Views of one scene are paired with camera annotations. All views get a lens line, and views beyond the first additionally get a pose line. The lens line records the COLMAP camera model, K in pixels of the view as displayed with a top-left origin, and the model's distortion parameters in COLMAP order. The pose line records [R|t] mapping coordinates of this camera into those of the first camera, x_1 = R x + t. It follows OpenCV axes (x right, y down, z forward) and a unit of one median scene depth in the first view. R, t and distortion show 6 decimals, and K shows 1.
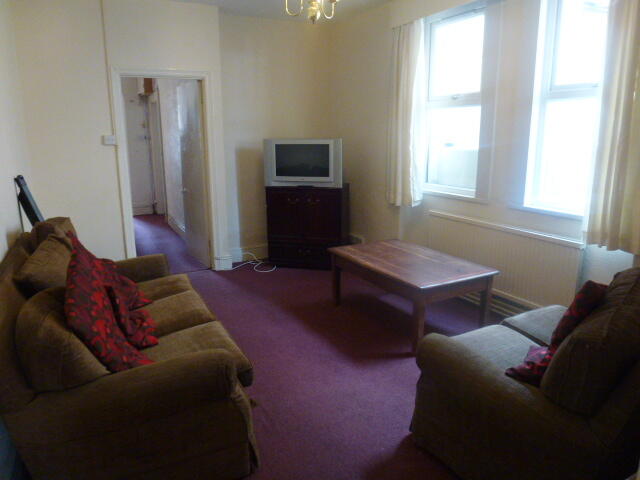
lens RADIAL K [[470.9, 0, 320.4], [0, 470.9, 239.2], [0, 0, 1]] dist [-0.003147, -0.001073]
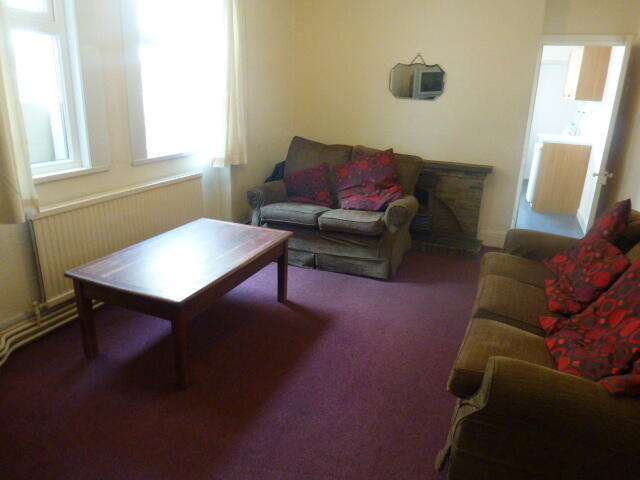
lens RADIAL K [[470.9, 0, 320.6], [0, 470.9, 240.4], [0, 0, 1]] dist [-0.003147, -0.001073]
pose [[-0.636600, -0.234116, 0.734800, -0.468573], [0.169291, 0.887143, 0.429322, -0.243026], [-0.752384, 0.397701, -0.525121, 1.165021]]
